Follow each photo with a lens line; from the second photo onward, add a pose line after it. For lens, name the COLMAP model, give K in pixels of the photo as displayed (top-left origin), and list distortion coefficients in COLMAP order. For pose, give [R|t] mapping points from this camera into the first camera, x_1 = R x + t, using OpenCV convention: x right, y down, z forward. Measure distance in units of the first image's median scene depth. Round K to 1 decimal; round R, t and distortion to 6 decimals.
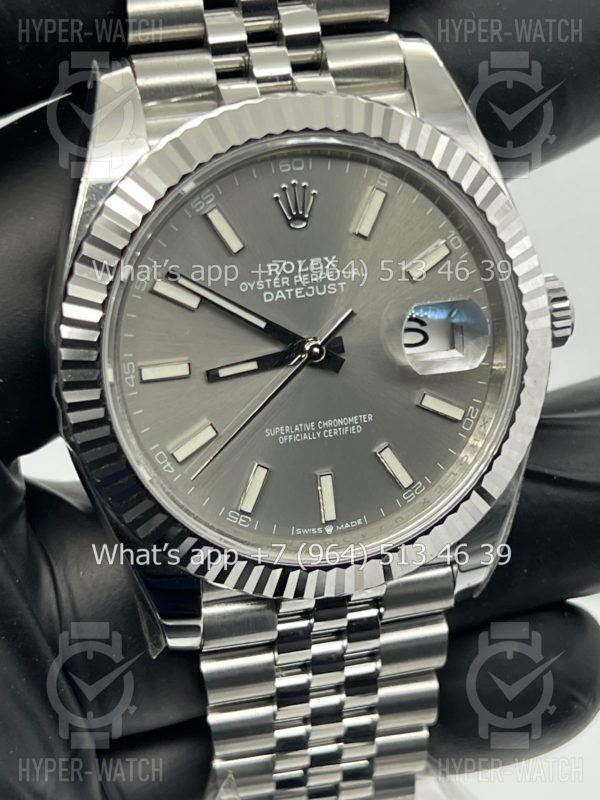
lens RADIAL K [[1850.6, 0, 303.1], [0, 1850.6, 414.5], [0, 0, 1]] dist [0.136547, 0.000000]
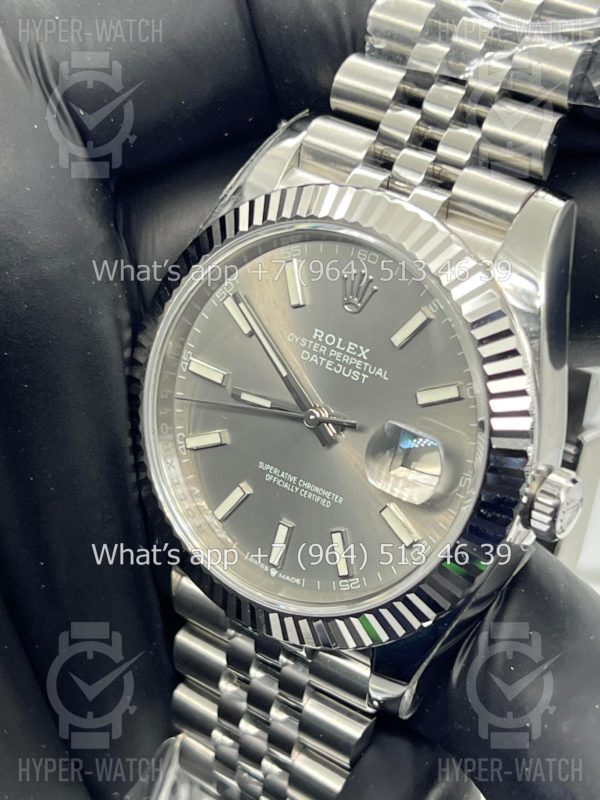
lens RADIAL K [[1850.6, 0, 302.0], [0, 1850.6, 406.1], [0, 0, 1]] dist [0.136547, 0.000000]
pose [[0.644697, 0.443186, -0.622859, 0.674721], [-0.447238, 0.879464, 0.162852, -0.213822], [0.619956, 0.173576, 0.765197, 0.157597]]
